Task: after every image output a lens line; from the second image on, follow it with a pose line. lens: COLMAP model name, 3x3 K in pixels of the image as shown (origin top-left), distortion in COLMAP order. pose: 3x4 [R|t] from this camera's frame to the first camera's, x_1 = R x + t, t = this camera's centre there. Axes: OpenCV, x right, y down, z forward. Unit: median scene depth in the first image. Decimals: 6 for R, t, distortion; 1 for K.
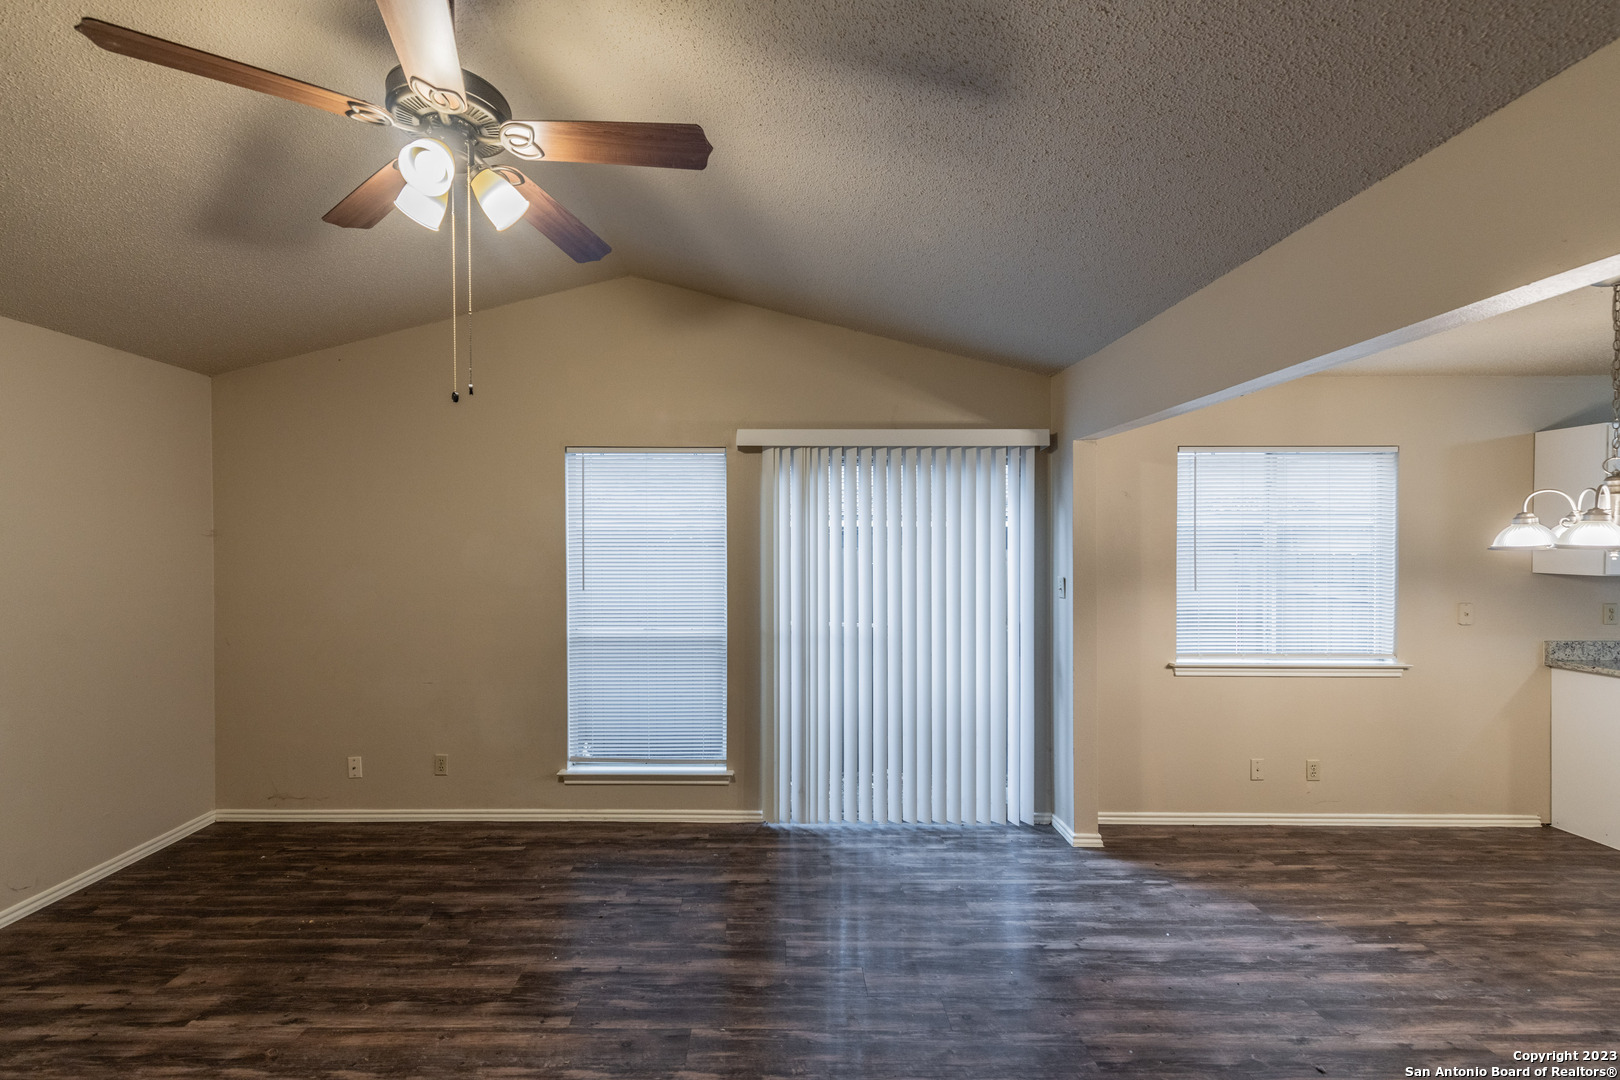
lens RADIAL K [[646.4, 0, 770.6], [0, 646.4, 546.4], [0, 0, 1]] dist [0.008137, -0.002867]
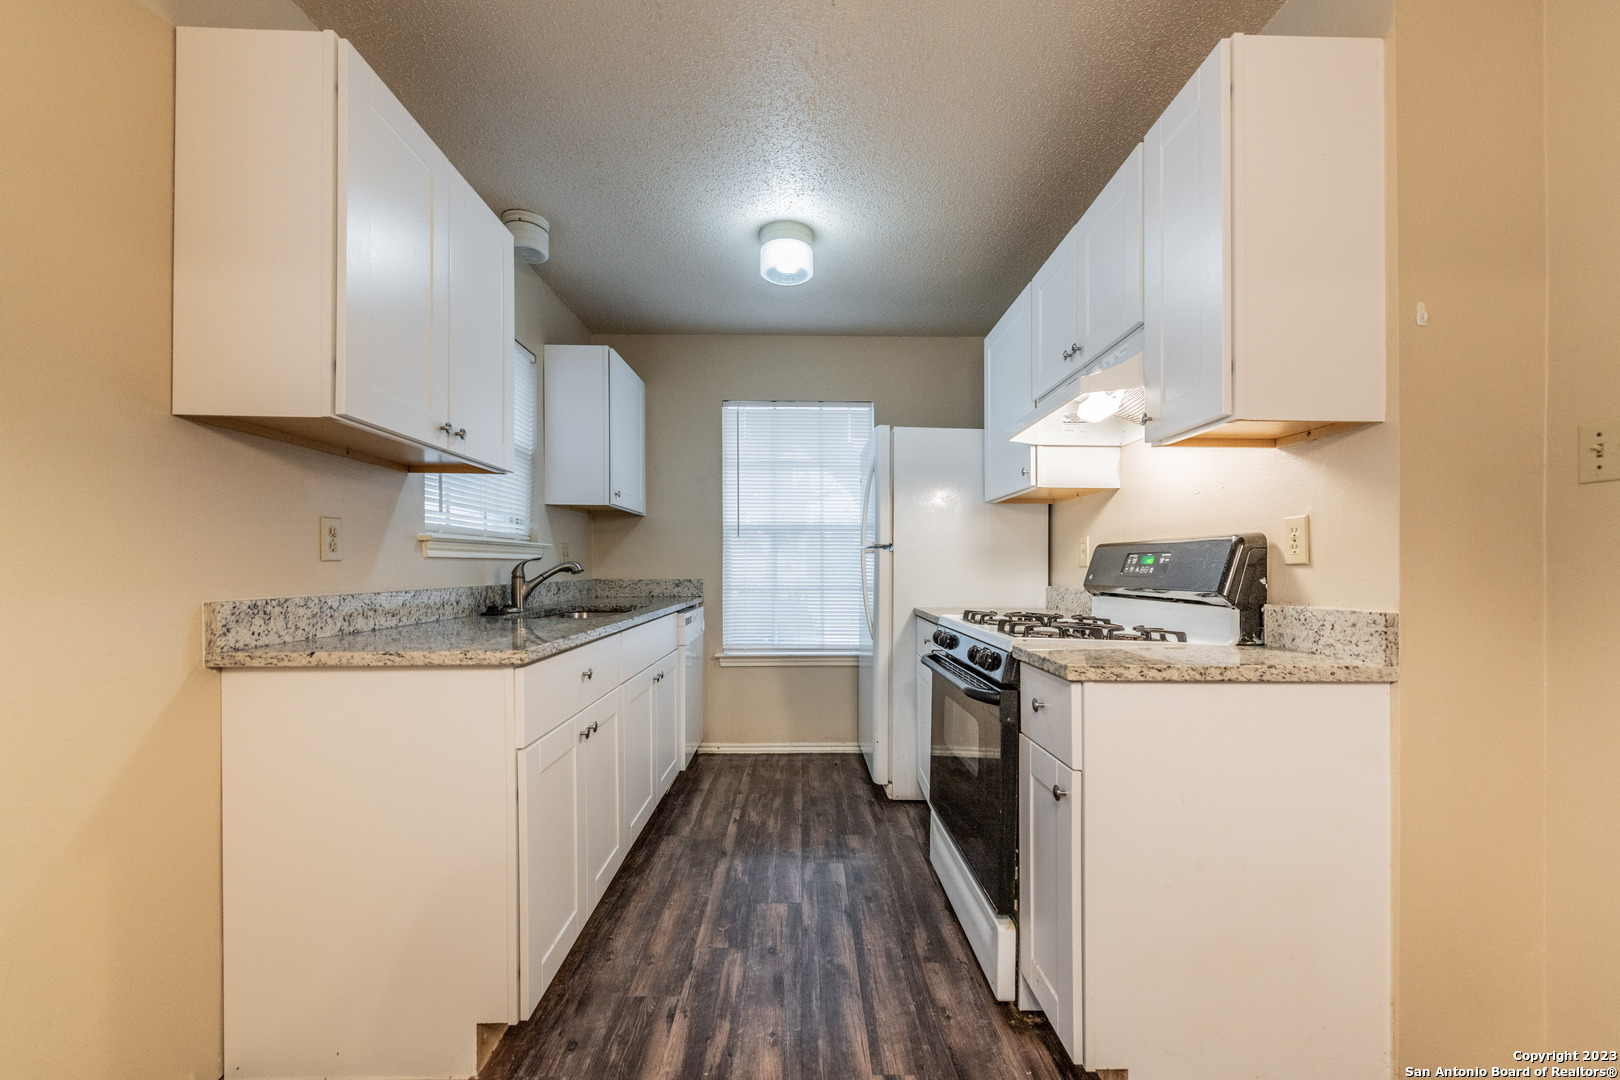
lens RADIAL K [[633.7, 0, 813.4], [0, 633.7, 571.9], [0, 0, 1]] dist [0.001527, 0.000036]
pose [[-0.034284, -0.003987, 0.999404, 0.898620], [-0.001220, 0.999991, 0.003948, 0.138904], [-0.999411, -0.001084, -0.034288, 0.731365]]
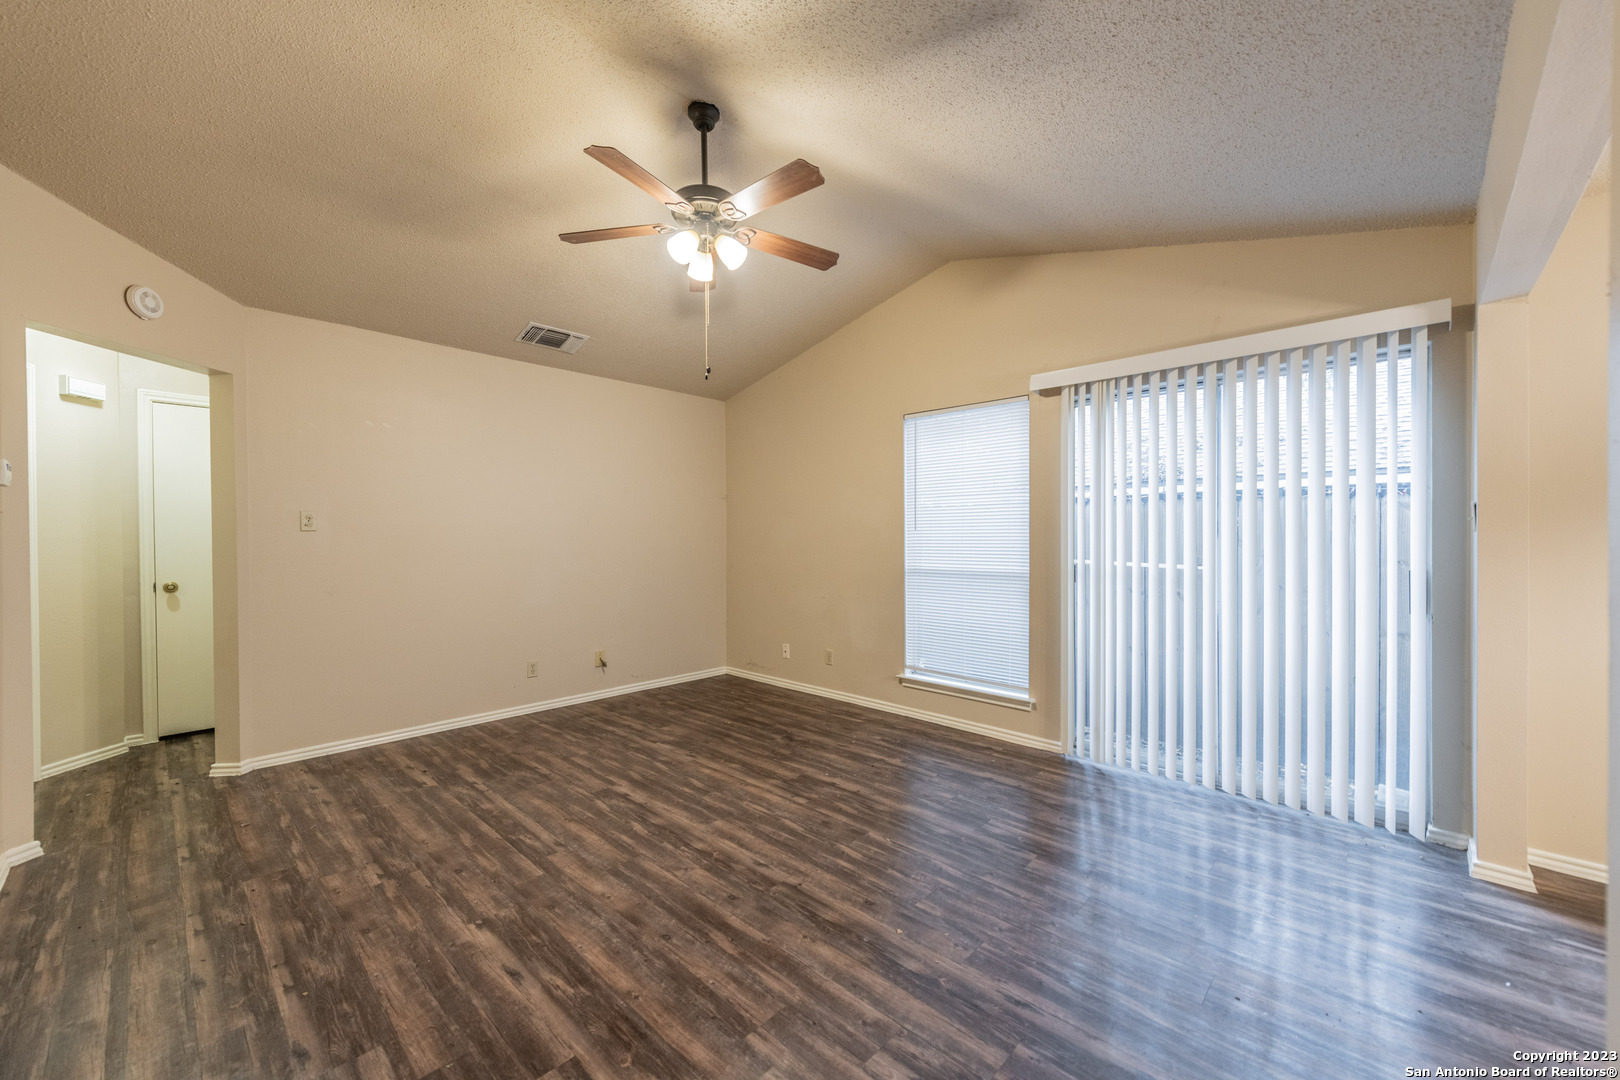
lens RADIAL K [[628.2, 0, 808.4], [0, 628.2, 544.6], [0, 0, 1]] dist [0.016682, -0.007665]
pose [[0.727067, 0.007258, -0.686529, 0.421309], [-0.005027, 0.999974, 0.005247, 0.099422], [0.686549, -0.000364, 0.727084, -0.008198]]
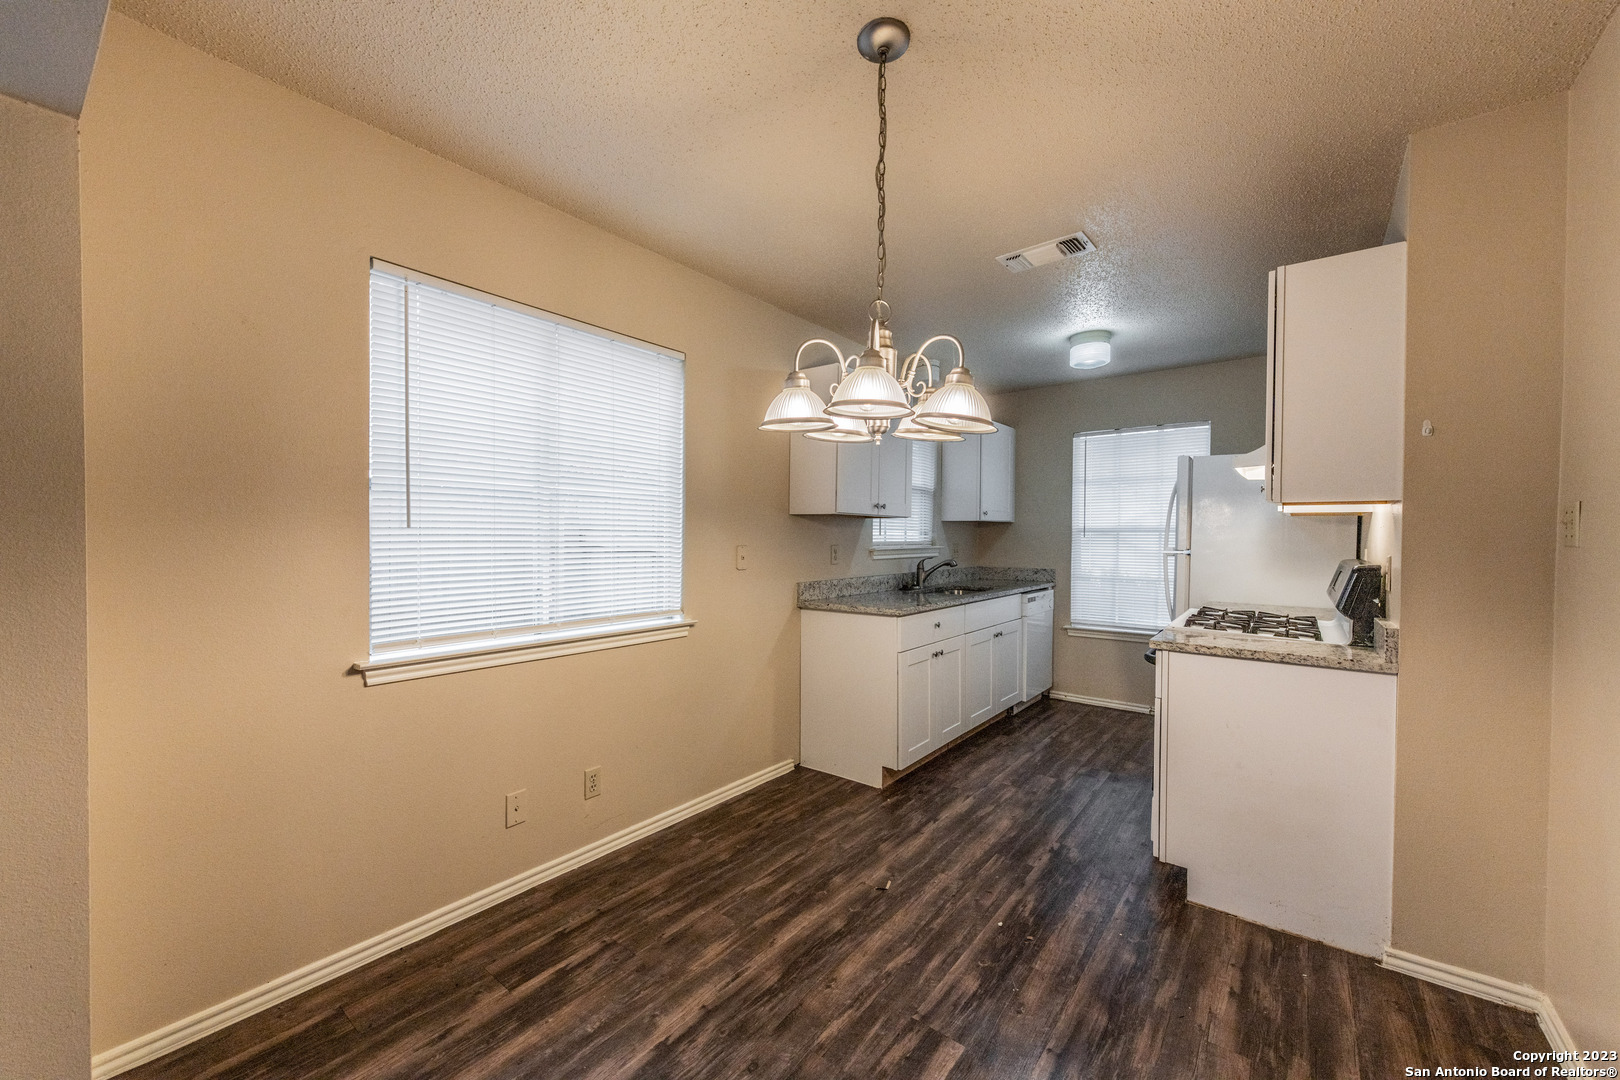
lens RADIAL K [[628.2, 0, 808.4], [0, 628.2, 544.6], [0, 0, 1]] dist [0.016682, -0.007665]
pose [[0.611573, -0.006552, 0.791161, 0.481861], [-0.004104, 0.999926, 0.011454, 0.083257], [-0.791177, -0.010252, 0.611501, 0.435928]]
